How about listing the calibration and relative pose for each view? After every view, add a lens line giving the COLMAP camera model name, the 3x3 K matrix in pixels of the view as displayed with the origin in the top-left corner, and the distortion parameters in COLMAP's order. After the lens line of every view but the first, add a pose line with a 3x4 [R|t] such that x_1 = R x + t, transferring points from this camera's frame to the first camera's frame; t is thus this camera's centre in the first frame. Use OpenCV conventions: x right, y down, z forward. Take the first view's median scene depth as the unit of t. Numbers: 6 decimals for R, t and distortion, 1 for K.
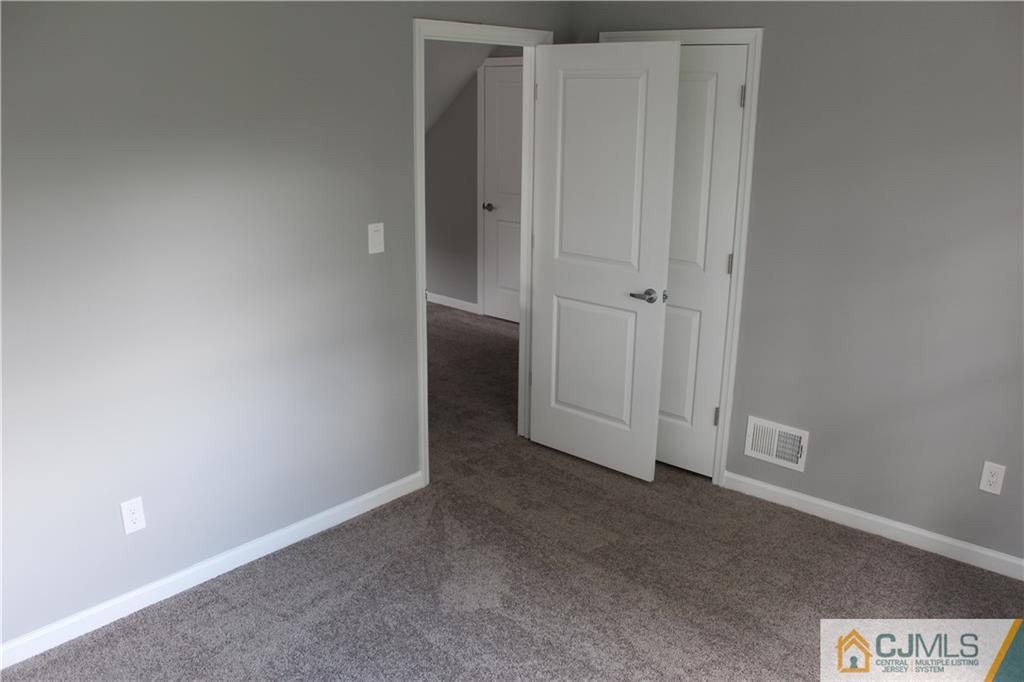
lens RADIAL K [[847.8, 0, 527.2], [0, 847.8, 340.2], [0, 0, 1]] dist [-0.166707, 0.133817]
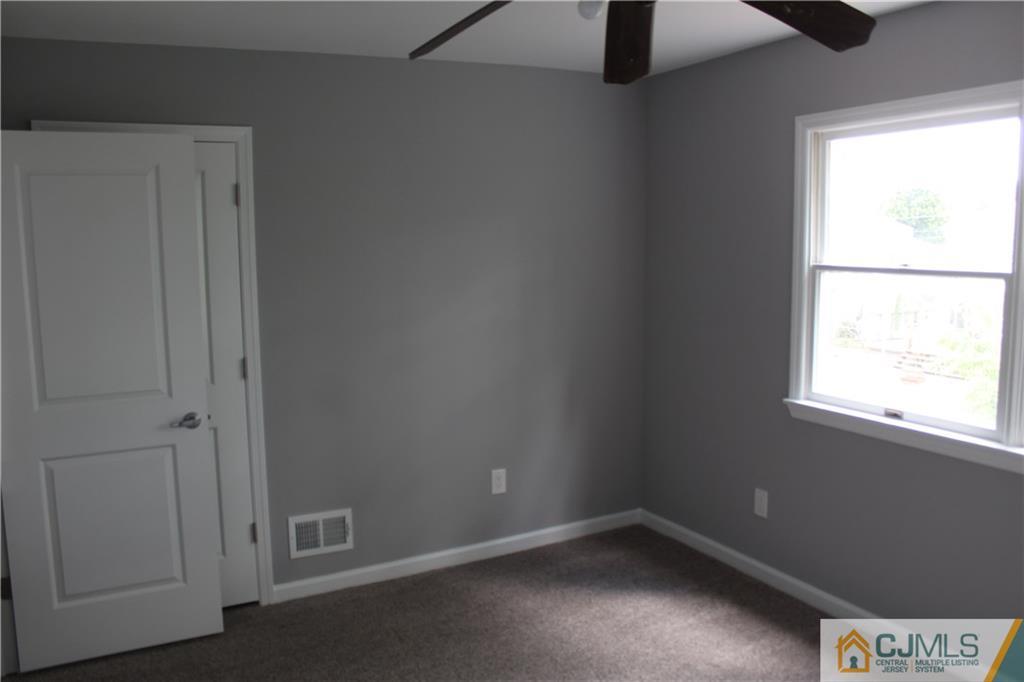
lens RADIAL K [[847.8, 0, 527.2], [0, 847.8, 340.2], [0, 0, 1]] dist [-0.166707, 0.133817]
pose [[0.341306, -0.135510, 0.930133, -0.521624], [0.277854, 0.959876, 0.037886, -0.068545], [-0.897946, 0.245510, 0.365264, 0.358622]]
